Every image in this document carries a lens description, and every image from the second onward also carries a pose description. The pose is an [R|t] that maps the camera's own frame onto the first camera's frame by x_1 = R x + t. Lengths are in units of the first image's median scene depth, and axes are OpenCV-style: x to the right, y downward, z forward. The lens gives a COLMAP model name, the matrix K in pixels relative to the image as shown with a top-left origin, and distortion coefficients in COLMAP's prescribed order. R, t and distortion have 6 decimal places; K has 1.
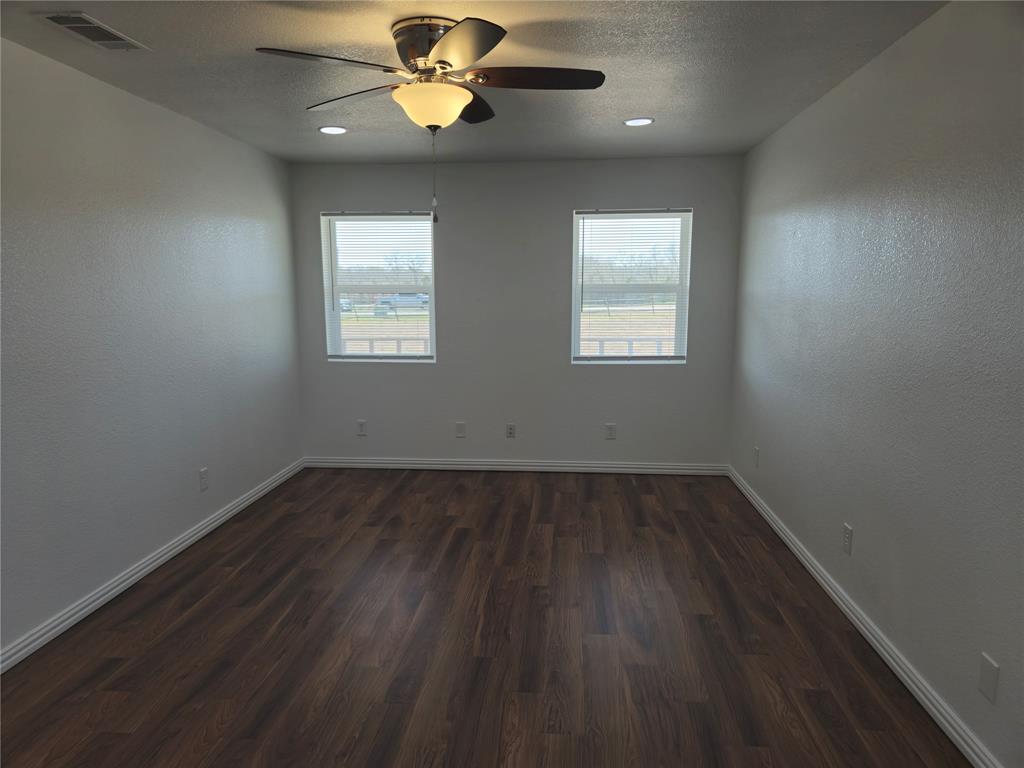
lens RADIAL K [[680.6, 0, 514.1], [0, 680.6, 383.0], [0, 0, 1]] dist [0.040481, -0.012759]
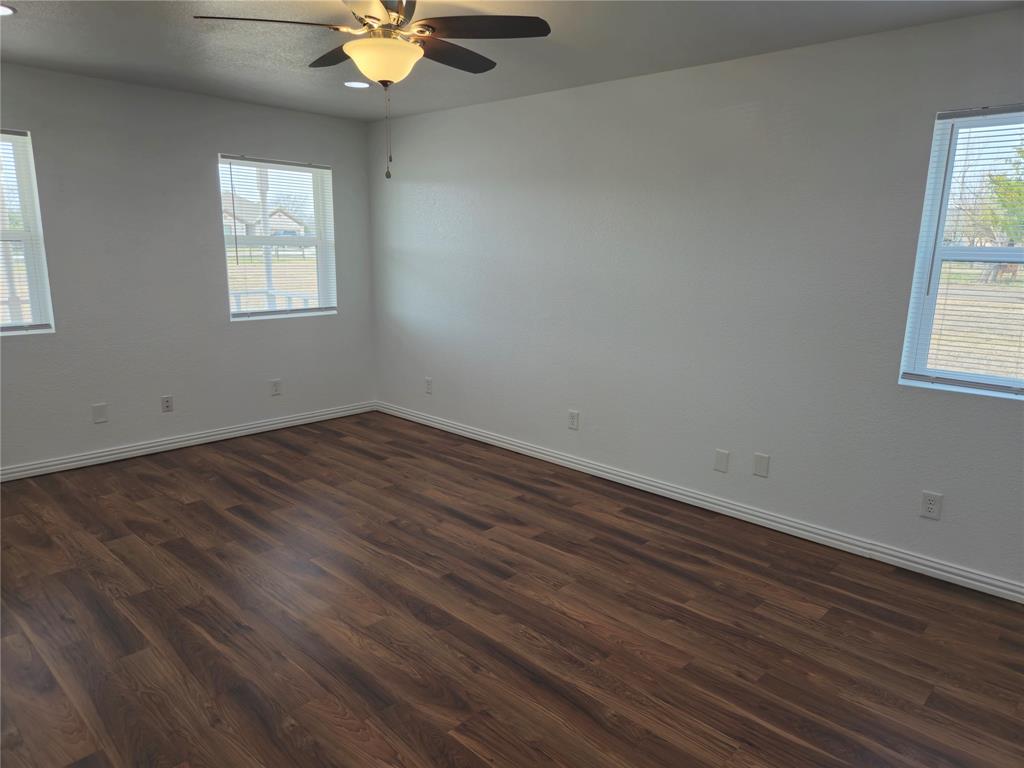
lens RADIAL K [[680.6, 0, 520.6], [0, 680.6, 385.2], [0, 0, 1]] dist [0.040481, -0.012759]
pose [[0.620226, -0.145639, 0.770785, -0.430620], [0.088194, 0.989330, 0.115965, -0.016732], [-0.779450, -0.003946, 0.626452, 0.106316]]
